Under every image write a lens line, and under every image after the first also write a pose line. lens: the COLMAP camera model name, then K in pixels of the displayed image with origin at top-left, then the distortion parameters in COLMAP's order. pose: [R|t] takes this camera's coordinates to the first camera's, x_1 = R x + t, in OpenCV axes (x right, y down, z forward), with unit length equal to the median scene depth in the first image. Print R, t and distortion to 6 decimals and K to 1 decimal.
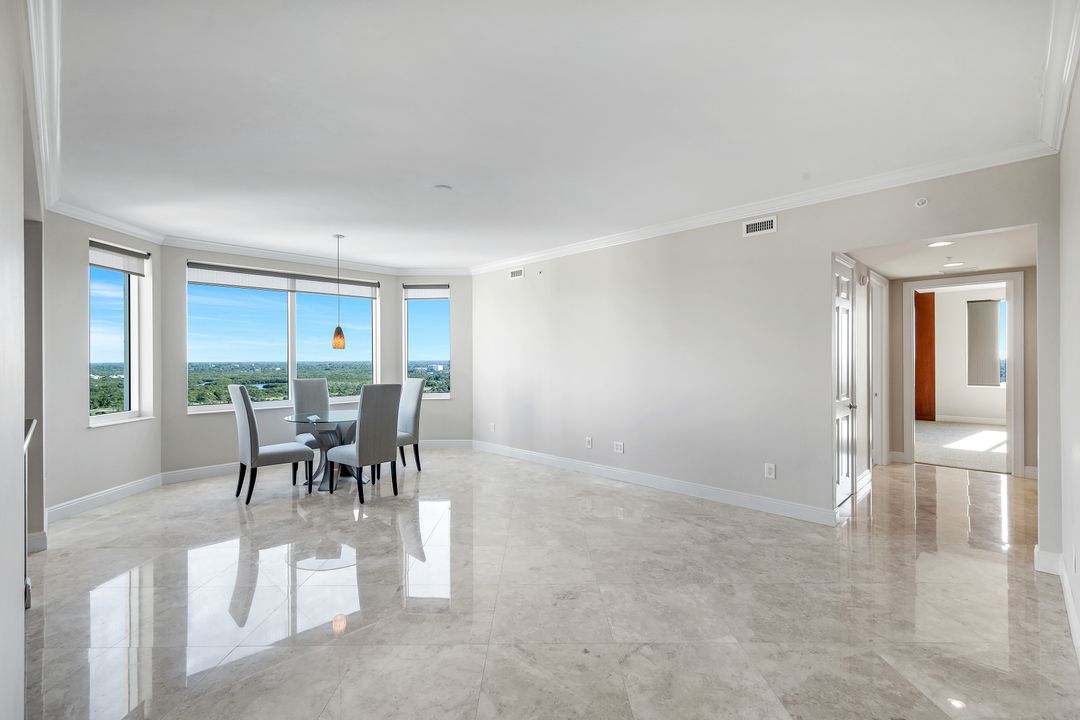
lens RADIAL K [[479.1, 0, 542.4], [0, 479.1, 363.9], [0, 0, 1]] dist [0.006294, -0.001398]
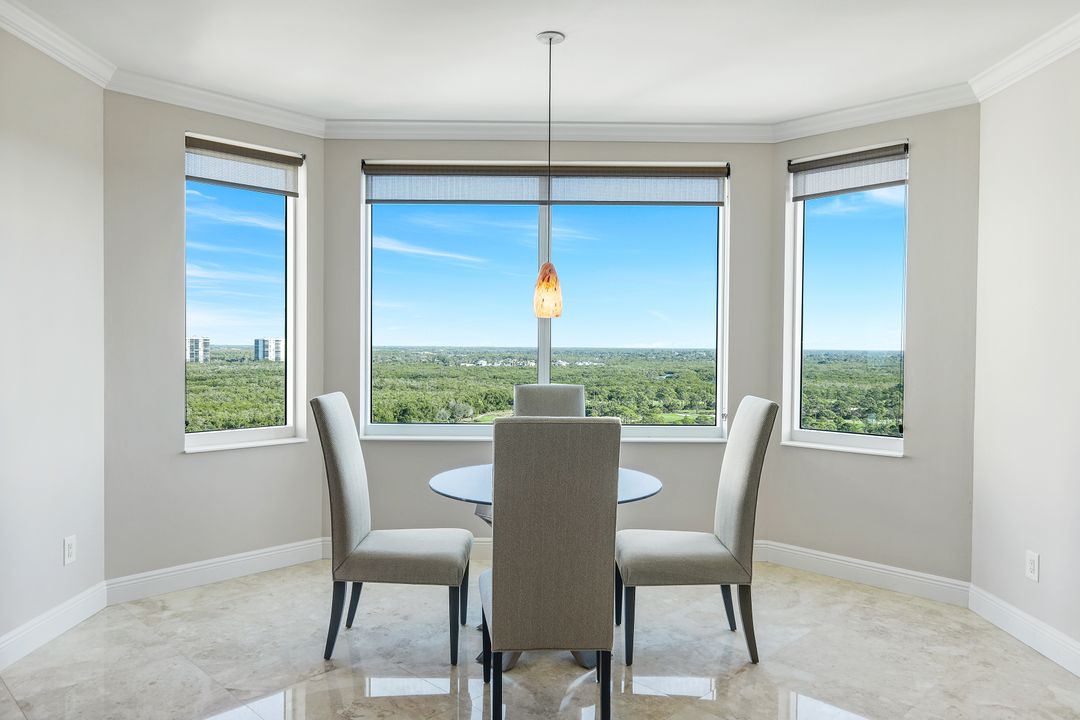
lens RADIAL K [[741.5, 0, 543.4], [0, 741.5, 353.4], [0, 0, 1]] dist [0.000443, 0.002128]
pose [[0.704348, 0.019128, -0.709597, 0.018032], [-0.020033, 0.999774, 0.007065, -0.004883], [0.709572, 0.009239, 0.704572, 0.560179]]
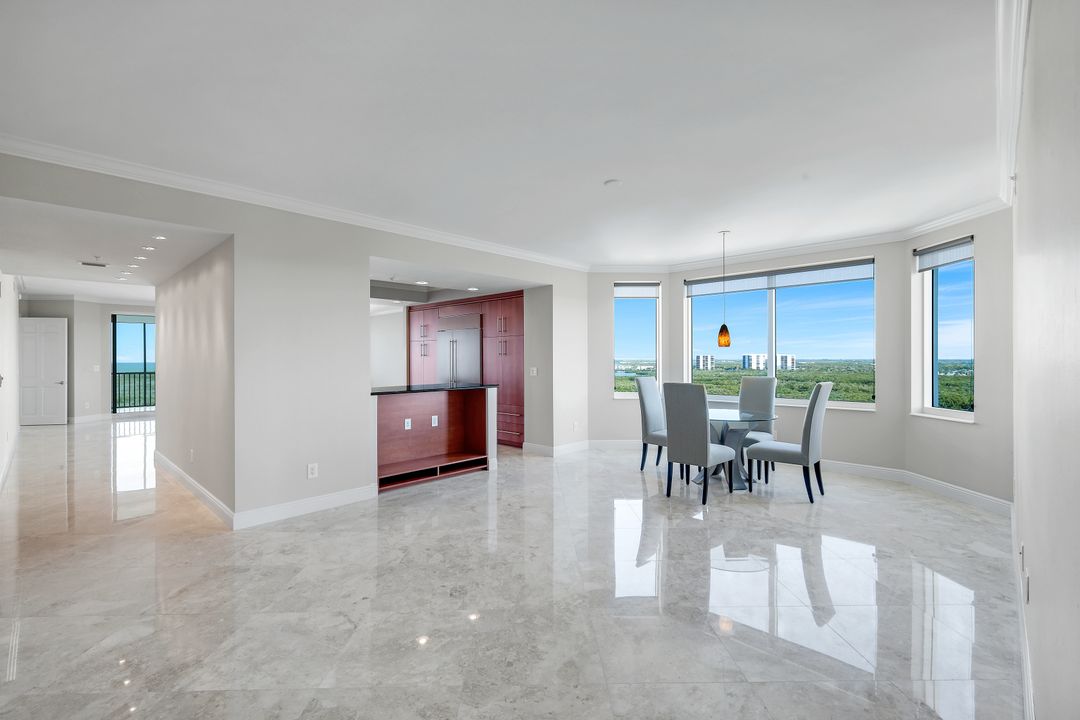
lens RADIAL K [[479.1, 0, 539.7], [0, 479.1, 362.6], [0, 0, 1]] dist [0.006294, -0.001398]
pose [[0.007947, 0.015138, -0.999854, 0.562828], [-0.009297, 0.999843, 0.015064, -0.010111], [0.999925, 0.009175, 0.008086, 0.615610]]
